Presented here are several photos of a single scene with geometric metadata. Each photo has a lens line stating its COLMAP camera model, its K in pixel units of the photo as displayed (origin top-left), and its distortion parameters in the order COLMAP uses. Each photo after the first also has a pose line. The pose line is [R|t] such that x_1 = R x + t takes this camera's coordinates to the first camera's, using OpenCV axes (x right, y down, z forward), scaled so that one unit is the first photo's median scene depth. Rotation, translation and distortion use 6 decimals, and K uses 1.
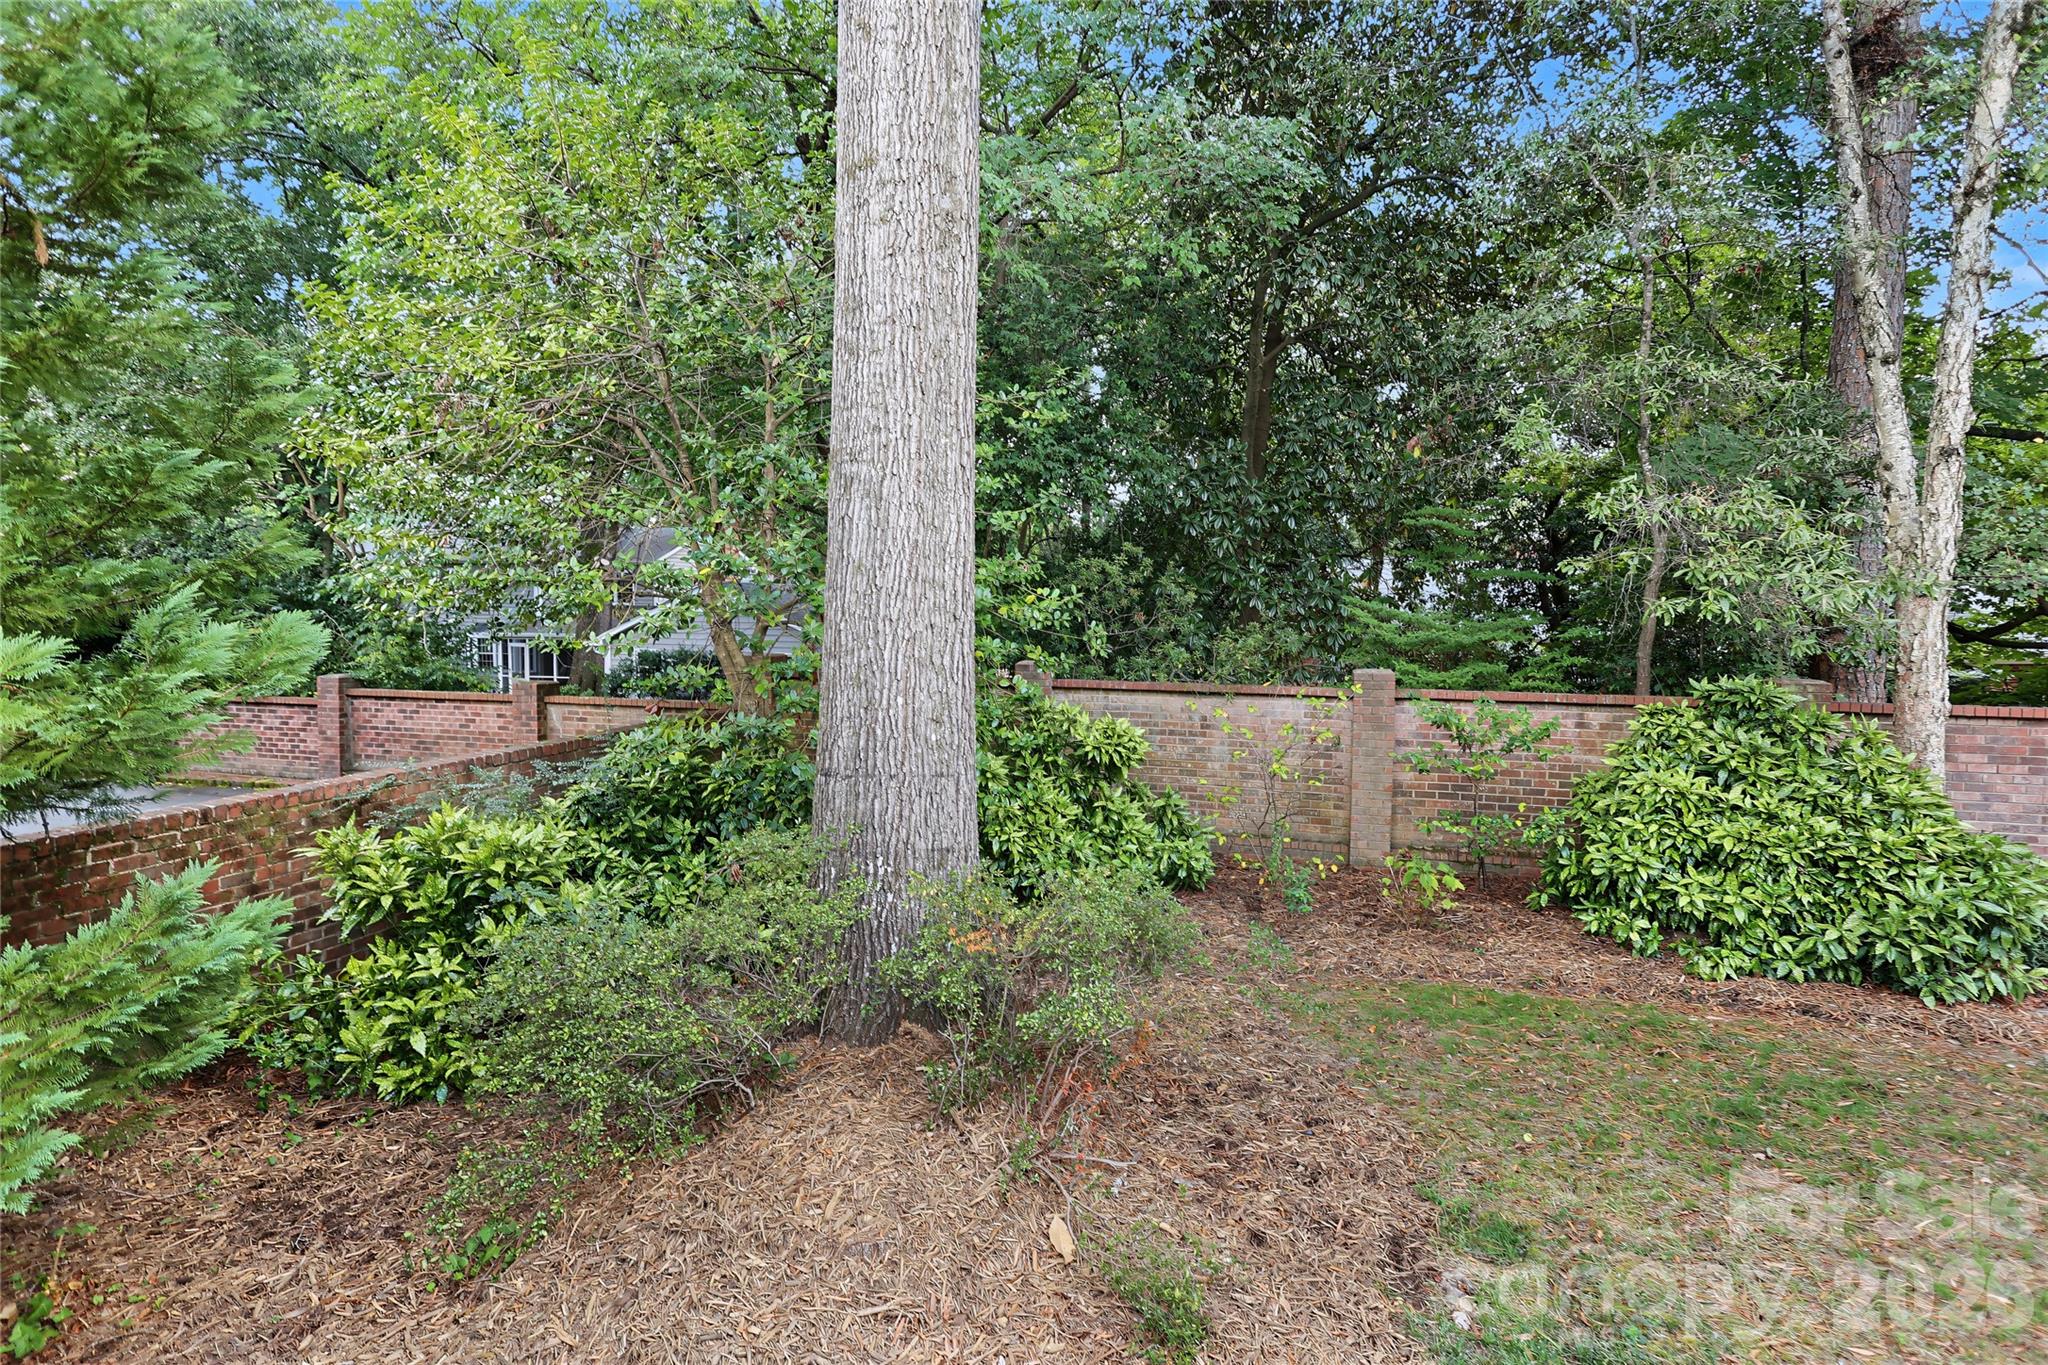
lens RADIAL K [[961.8, 0, 1018.3], [0, 961.8, 665.8], [0, 0, 1]] dist [-0.015954, 0.000218]
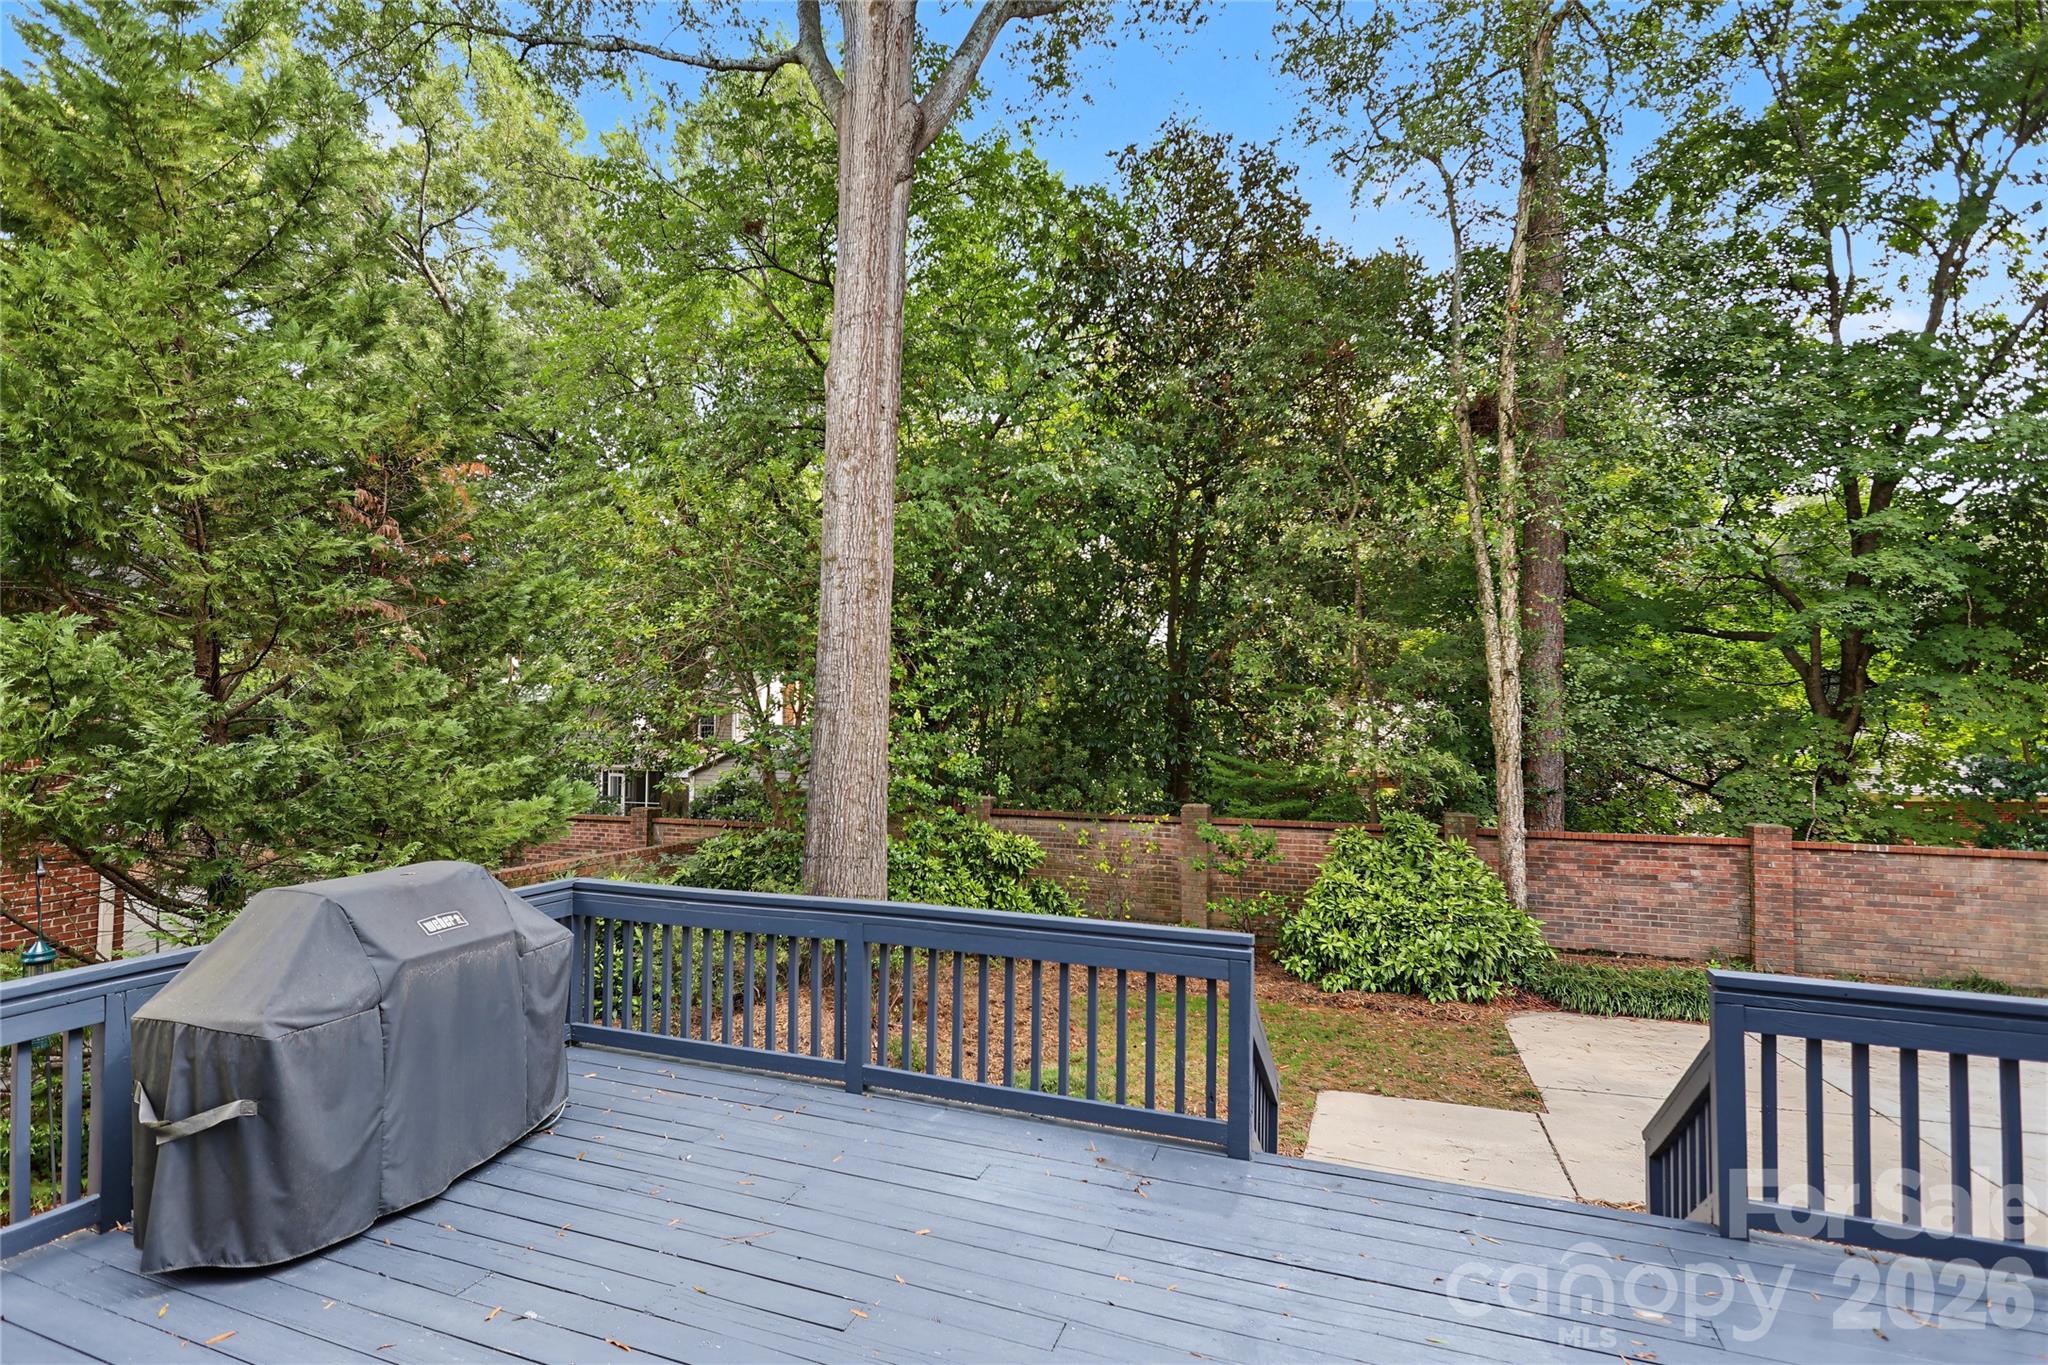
lens RADIAL K [[961.8, 0, 1017.4], [0, 961.8, 713.9], [0, 0, 1]] dist [-0.015954, 0.000218]
pose [[0.997378, 0.001016, -0.072358, 0.272906], [-0.006912, 0.996667, -0.081286, -0.018093], [0.072034, 0.081573, 0.994061, -0.703633]]
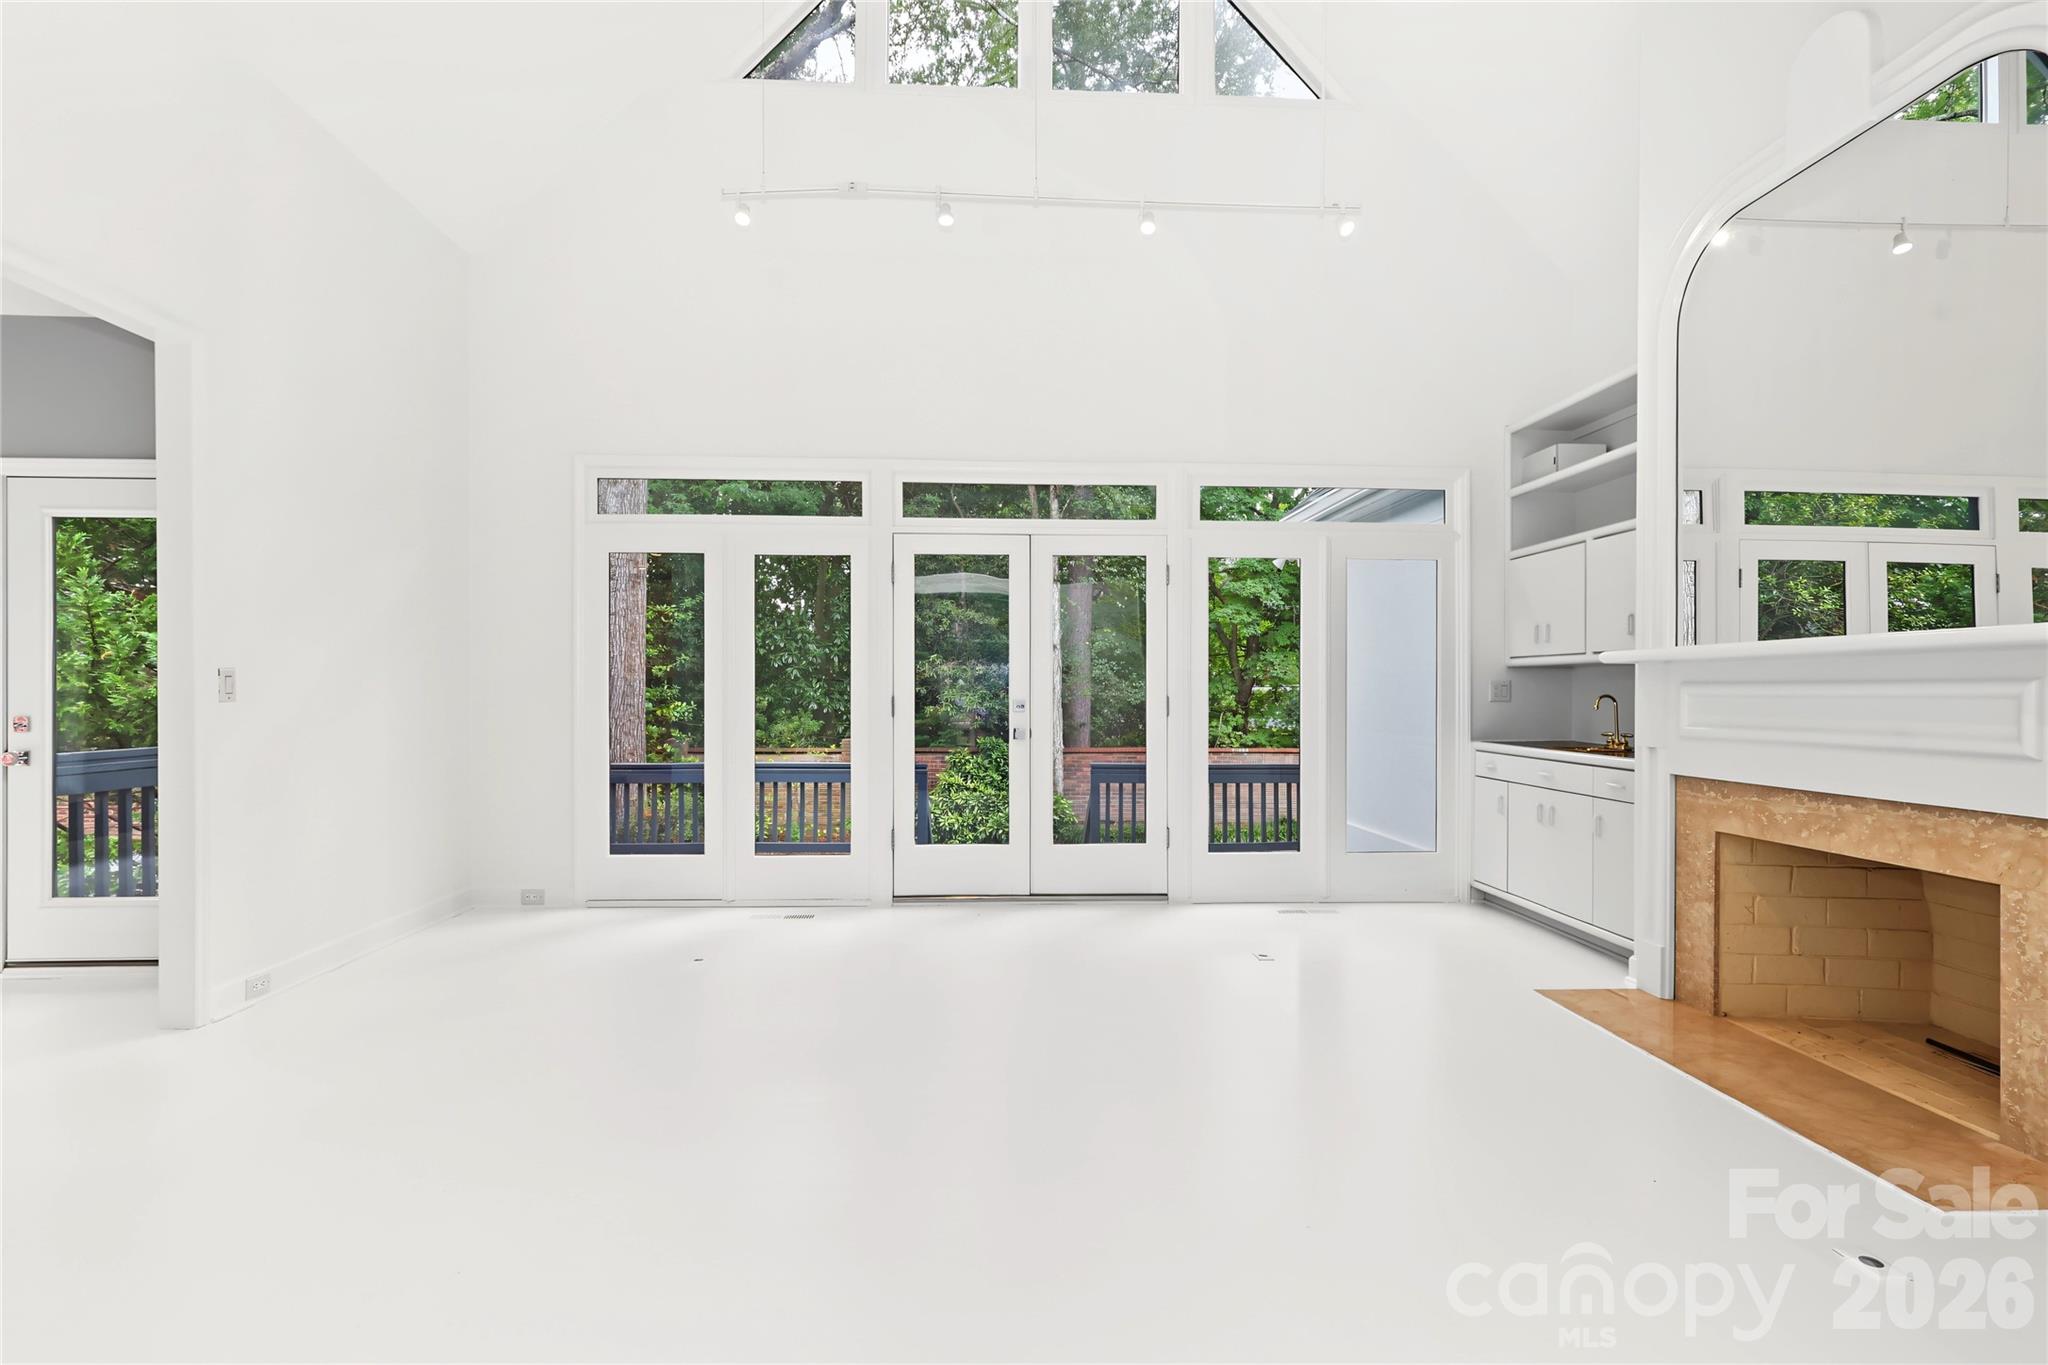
lens RADIAL K [[961.8, 0, 1033.4], [0, 961.8, 673.0], [0, 0, 1]] dist [-0.015954, 0.000218]
pose [[0.939319, 0.003279, 0.343029, 0.039218], [0.026000, 0.996398, -0.080720, 0.055568], [-0.342058, 0.084741, 0.935850, -1.462607]]
